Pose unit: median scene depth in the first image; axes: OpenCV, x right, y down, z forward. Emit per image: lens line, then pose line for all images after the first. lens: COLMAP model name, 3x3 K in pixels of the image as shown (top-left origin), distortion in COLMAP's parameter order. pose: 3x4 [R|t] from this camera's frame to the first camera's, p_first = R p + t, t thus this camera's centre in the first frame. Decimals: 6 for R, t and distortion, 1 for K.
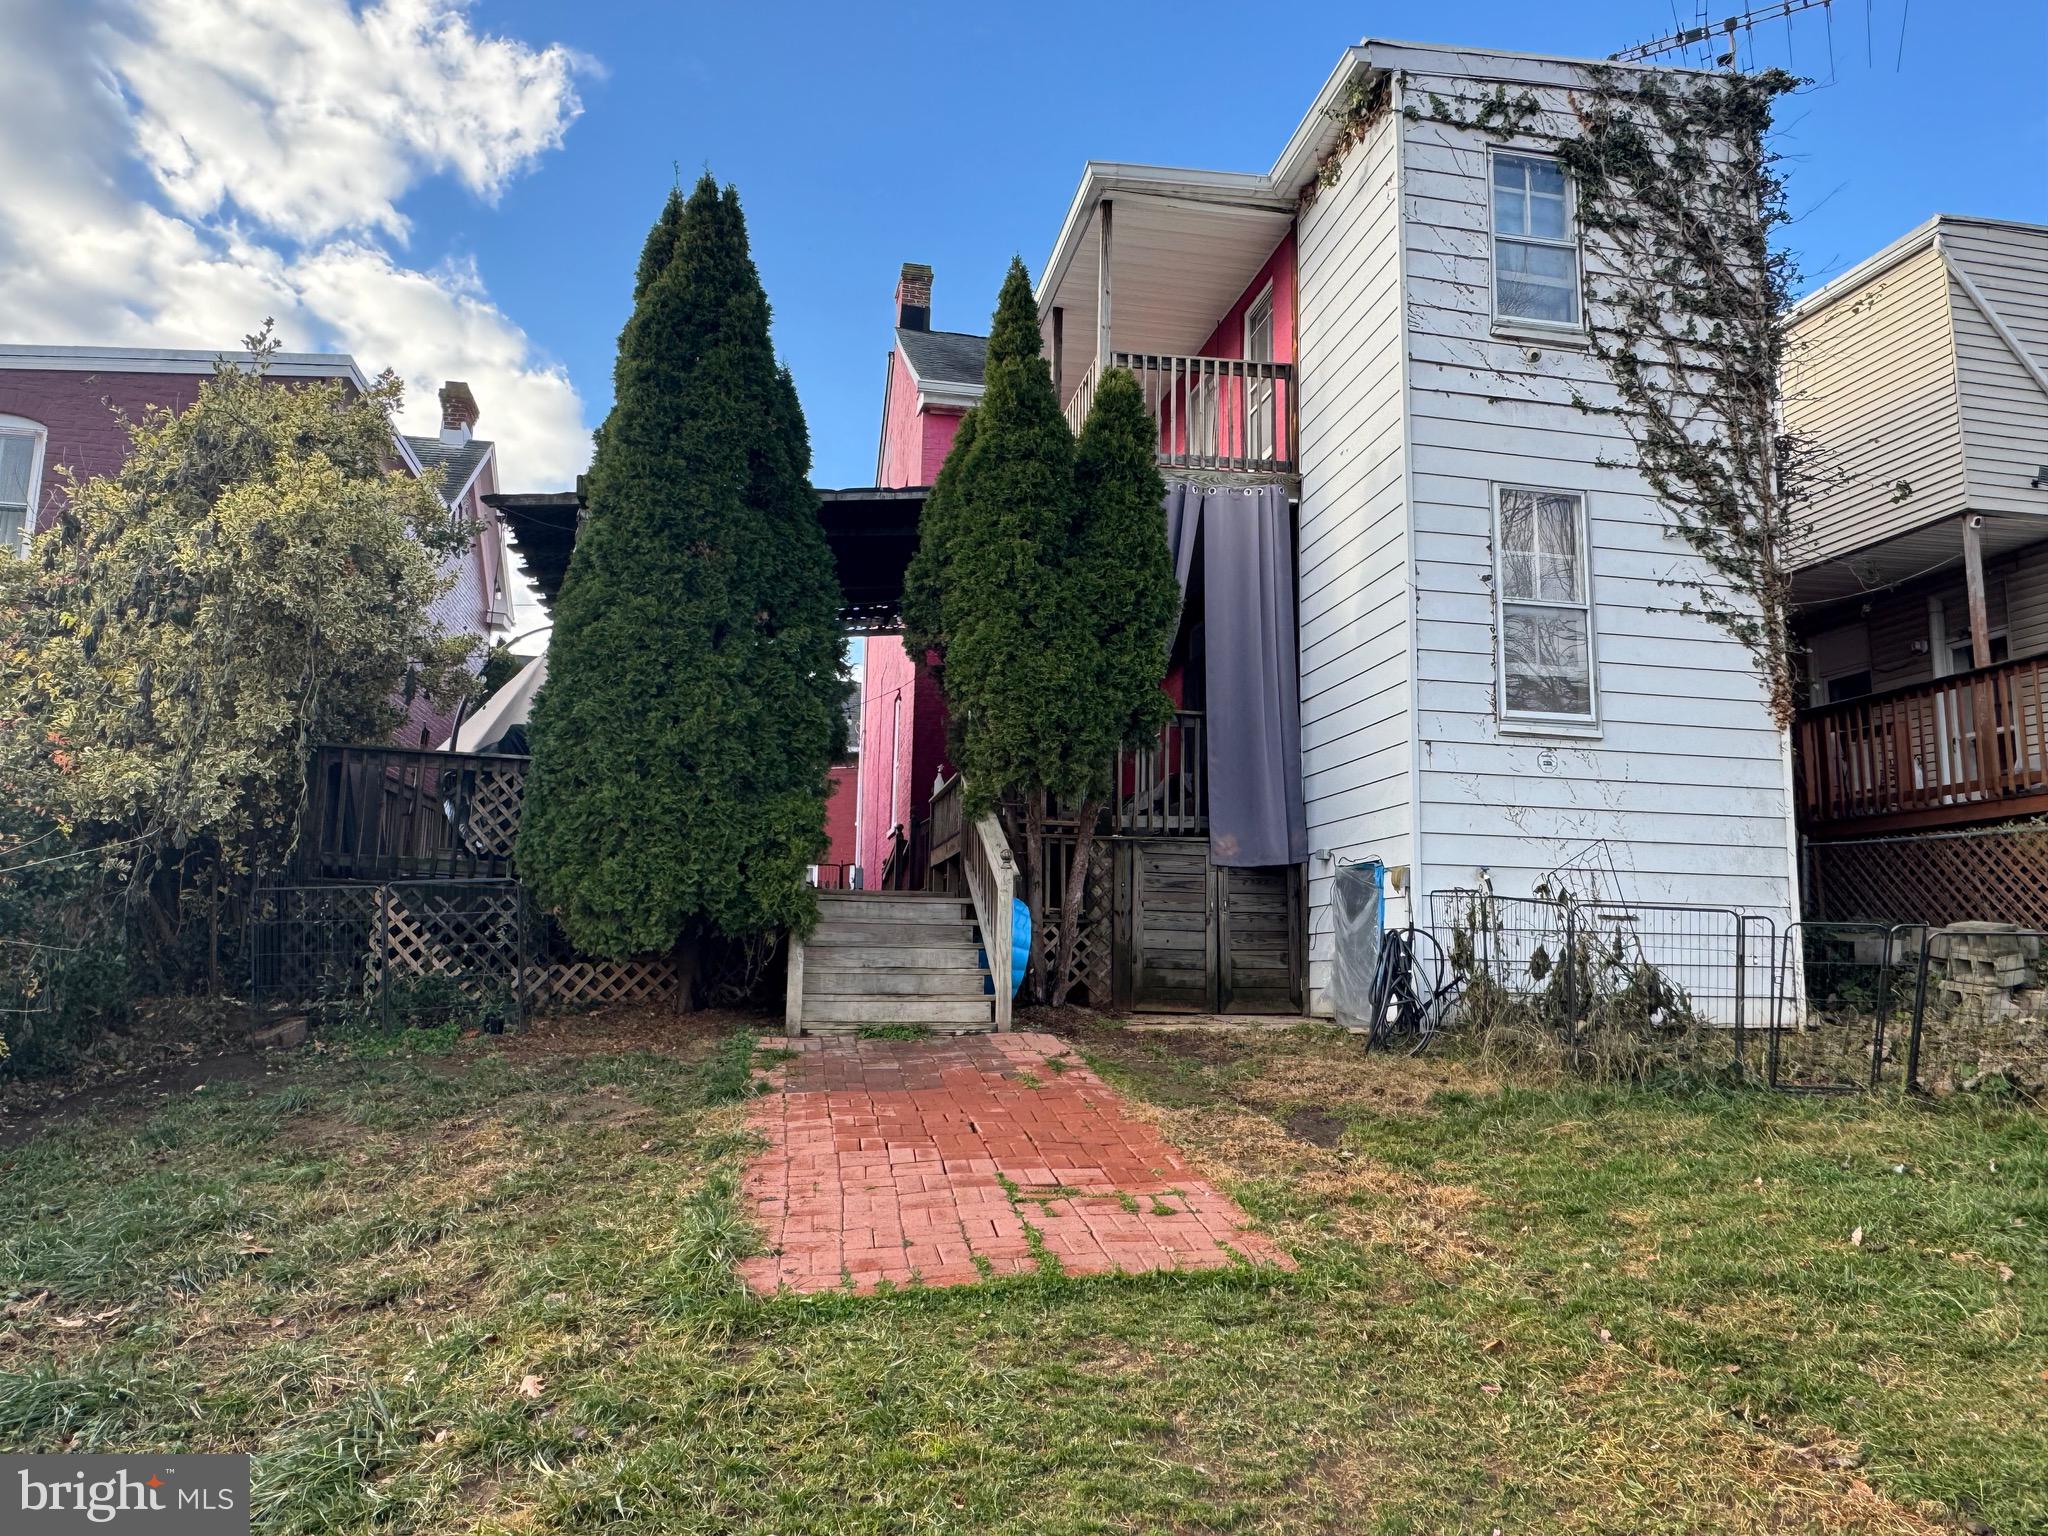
lens RADIAL K [[1370.4, 0, 1024.2], [0, 1370.4, 767.8], [0, 0, 1]] dist [-0.003759, -0.000654]
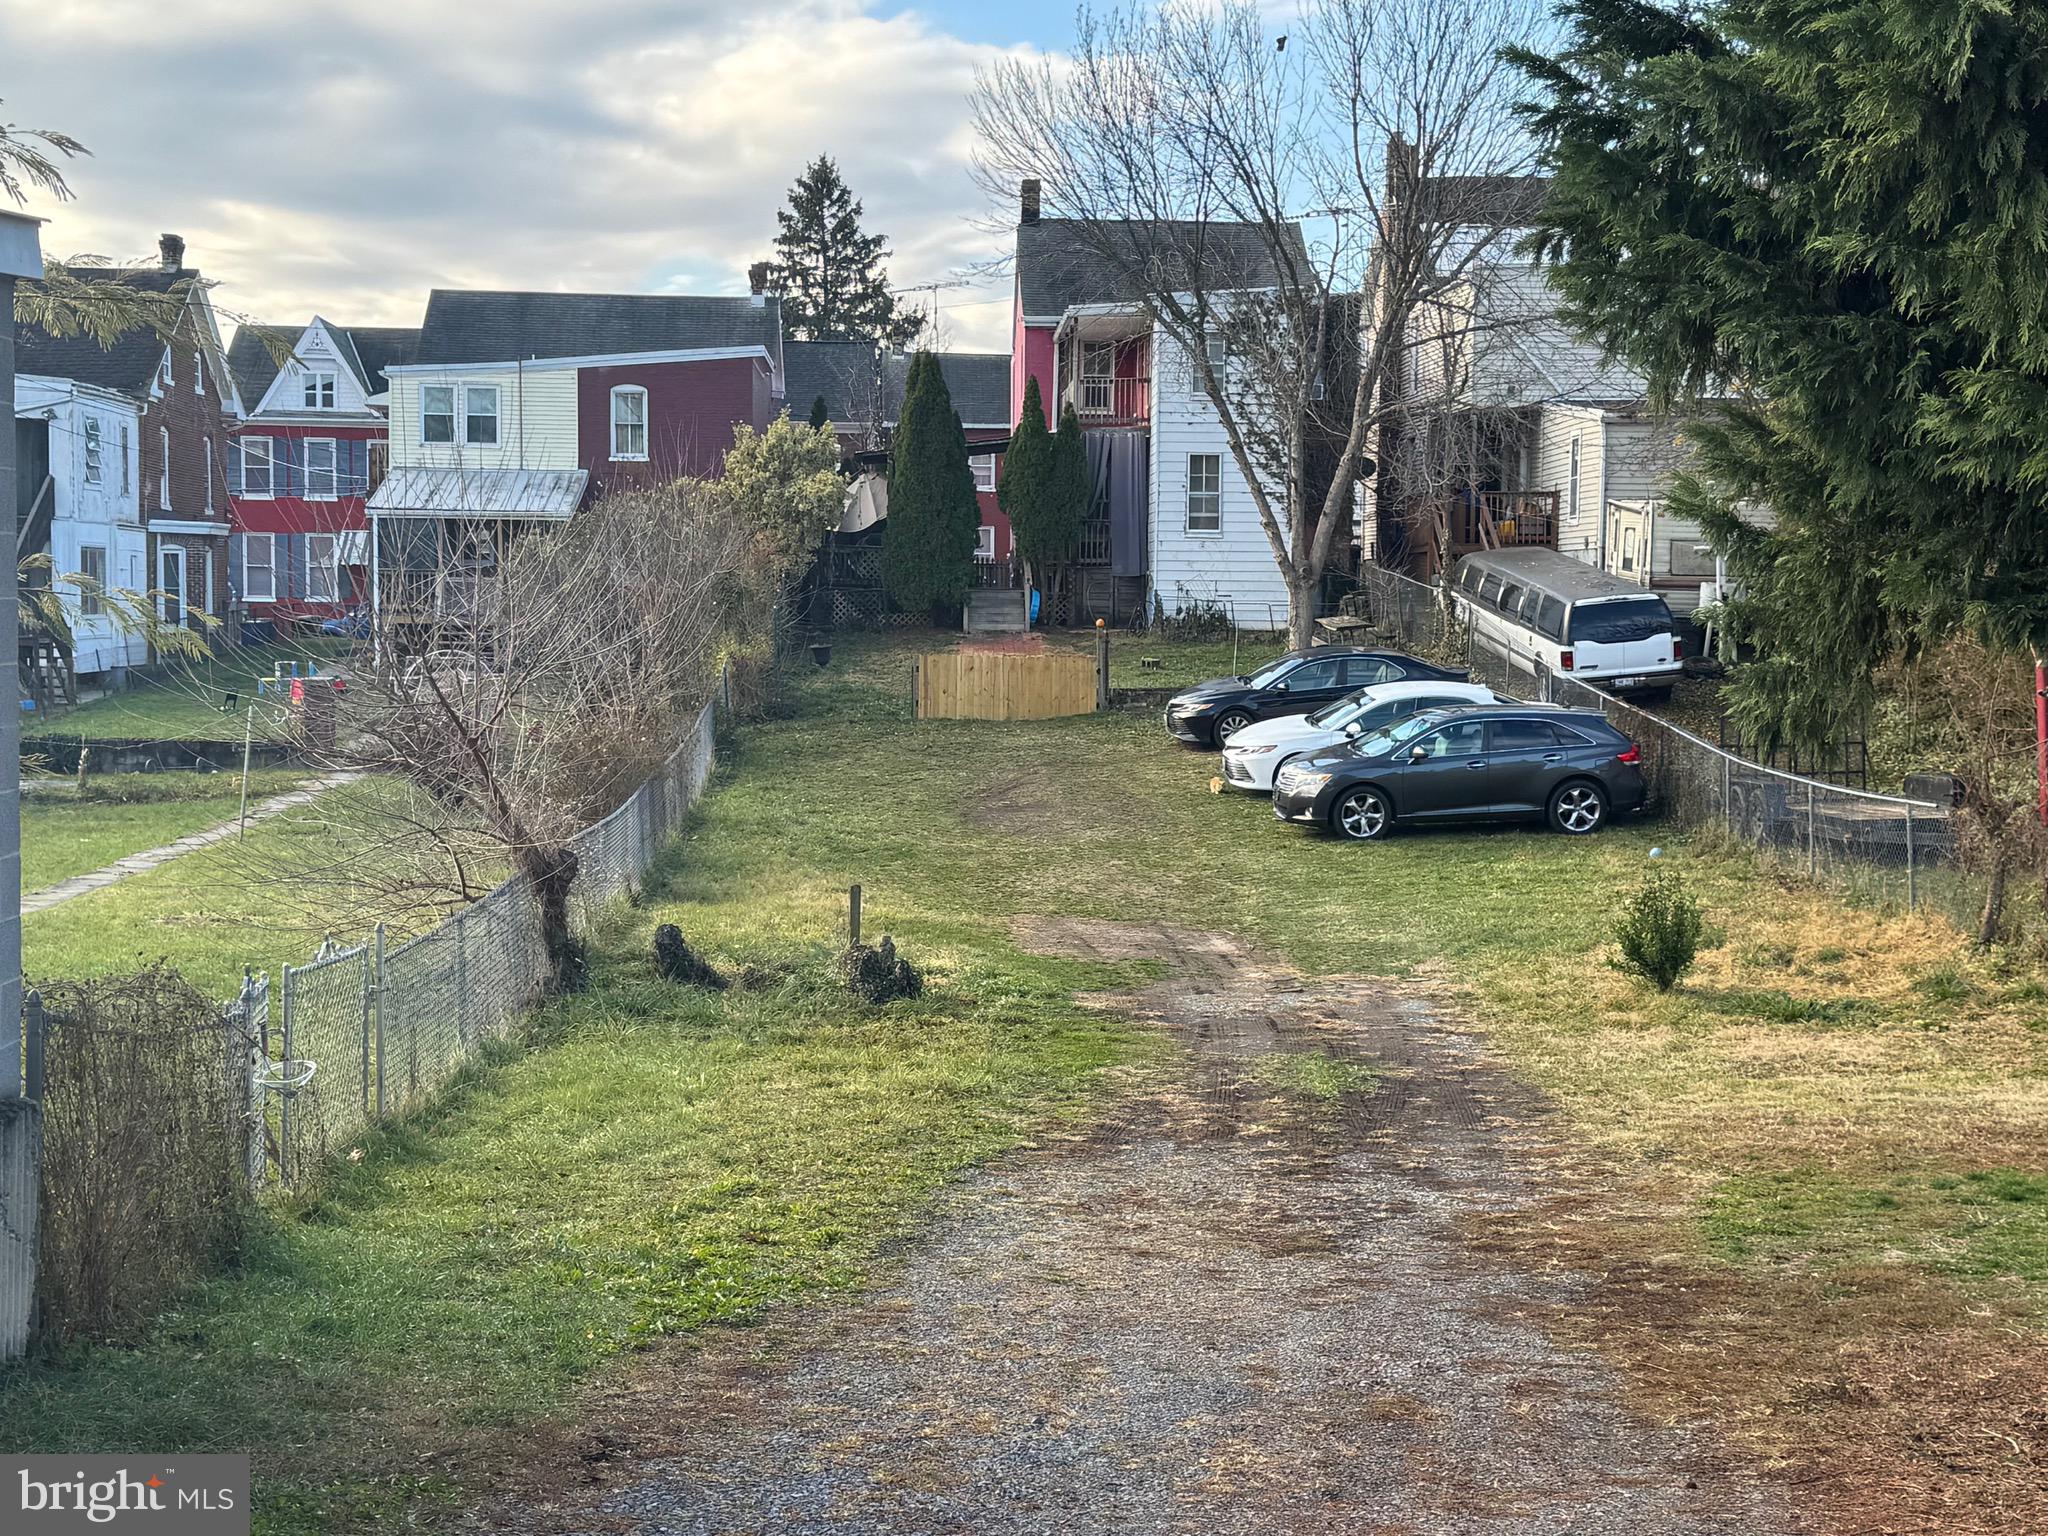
lens RADIAL K [[2922.4, 0, 1014.4], [0, 2922.4, 776.1], [0, 0, 1]] dist [0.164450, -0.138773]
pose [[0.987507, -0.000715, -0.157572, 0.949354], [0.031579, 0.980601, 0.193456, -0.745511], [0.154377, -0.196015, 0.968373, -5.279342]]
